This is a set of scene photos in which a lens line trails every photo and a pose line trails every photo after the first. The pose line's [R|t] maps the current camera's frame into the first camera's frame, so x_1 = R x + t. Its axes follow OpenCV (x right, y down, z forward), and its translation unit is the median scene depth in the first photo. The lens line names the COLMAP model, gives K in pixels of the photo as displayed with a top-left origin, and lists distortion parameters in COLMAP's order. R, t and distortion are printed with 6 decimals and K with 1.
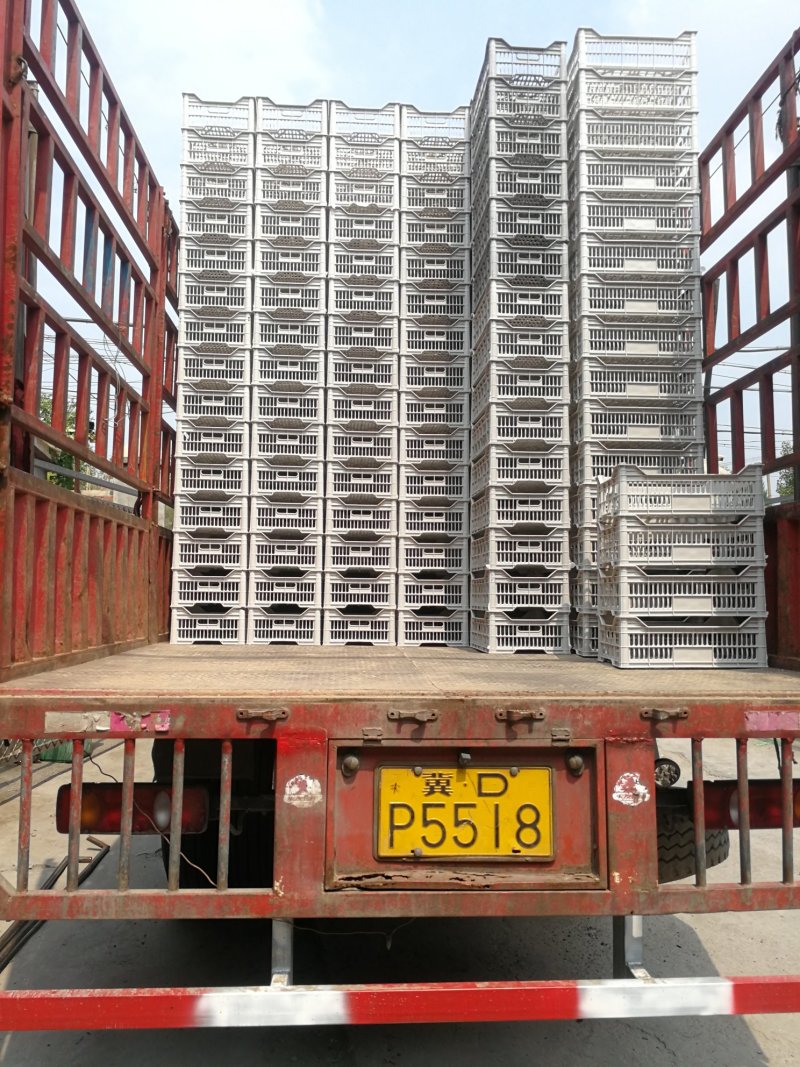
lens RADIAL K [[849.3, 0, 407.3], [0, 849.3, 536.5], [0, 0, 1]] dist [0.021796, -0.045341]
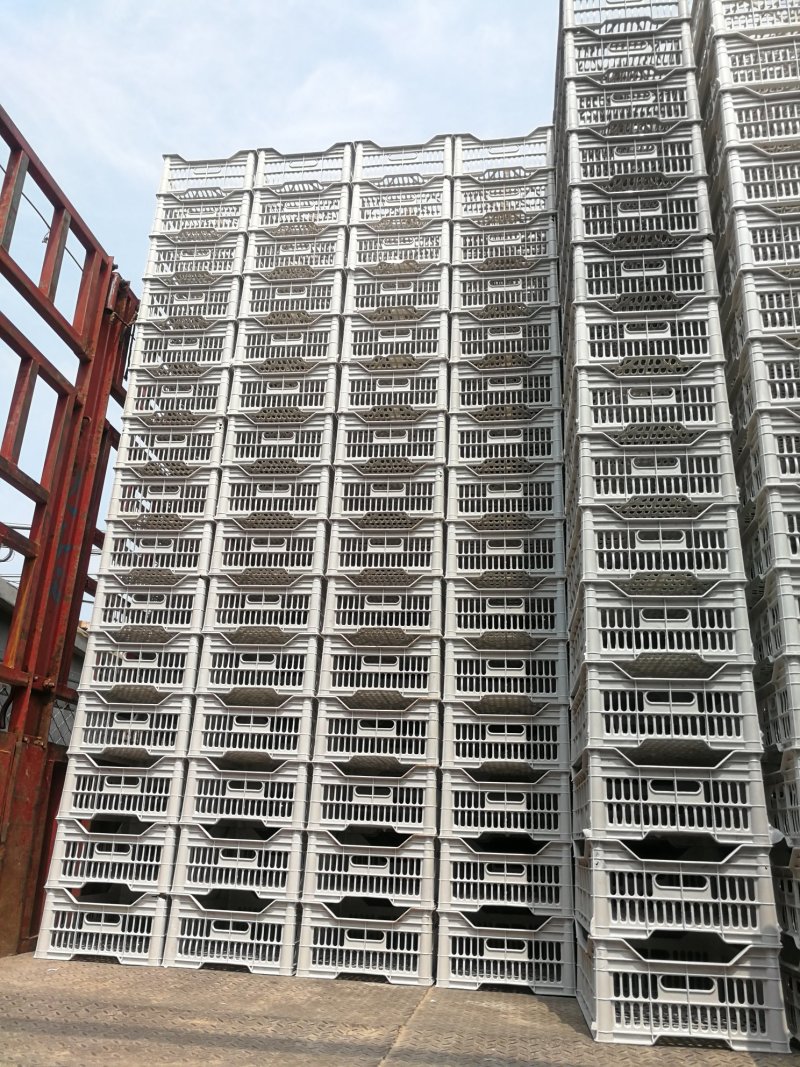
lens RADIAL K [[849.3, 0, 407.3], [0, 849.3, 536.5], [0, 0, 1]] dist [0.021796, -0.045341]
pose [[0.978368, -0.039715, -0.203022, 0.088657], [-0.017717, 0.961707, -0.273507, 0.006853], [0.206110, 0.271188, 0.940200, 0.433657]]
